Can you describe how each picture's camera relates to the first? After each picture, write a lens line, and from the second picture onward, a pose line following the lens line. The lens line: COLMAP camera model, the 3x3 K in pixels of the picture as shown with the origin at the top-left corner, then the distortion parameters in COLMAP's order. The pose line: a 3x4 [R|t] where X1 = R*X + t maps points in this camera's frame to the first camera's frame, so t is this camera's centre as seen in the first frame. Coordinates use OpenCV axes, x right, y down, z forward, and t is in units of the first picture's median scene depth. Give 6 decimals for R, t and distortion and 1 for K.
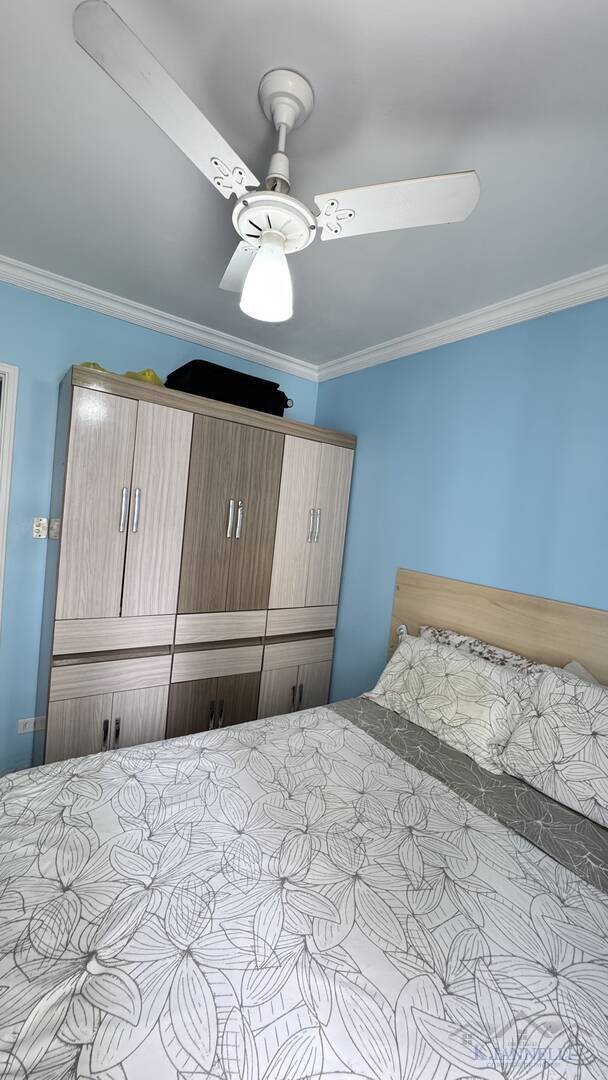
lens RADIAL K [[431.1, 0, 303.4], [0, 431.1, 539.0], [0, 0, 1]] dist [-0.003300, -0.000362]
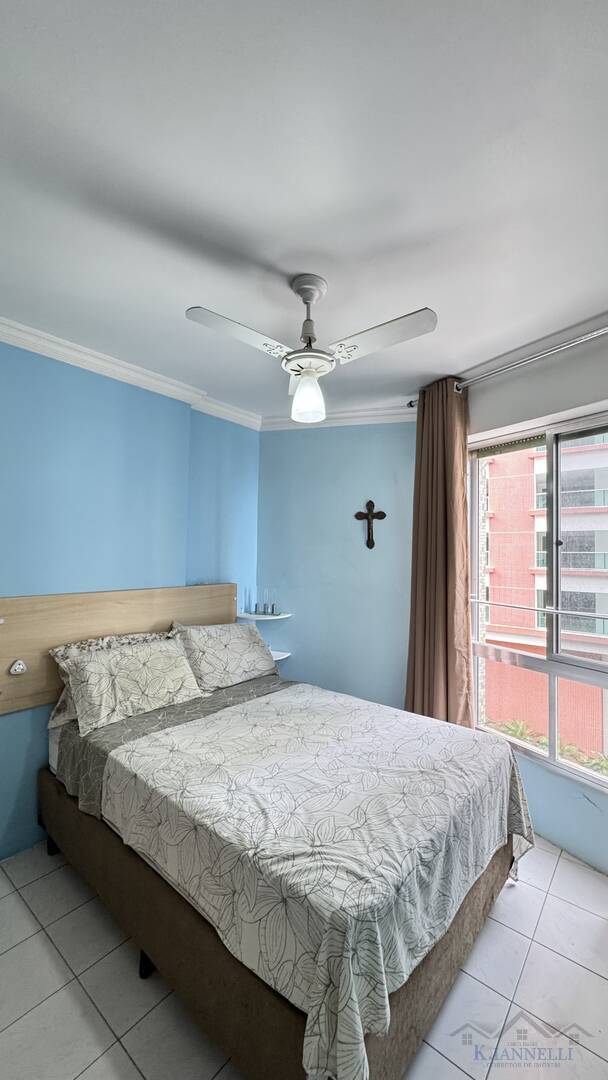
lens RADIAL K [[431.1, 0, 303.4], [0, 431.1, 539.0], [0, 0, 1]] dist [-0.003300, -0.000362]
pose [[-0.240661, -0.072216, 0.967919, -1.182418], [0.019408, 0.996671, 0.079187, -0.165896], [-0.970415, 0.037843, -0.238458, 1.038347]]
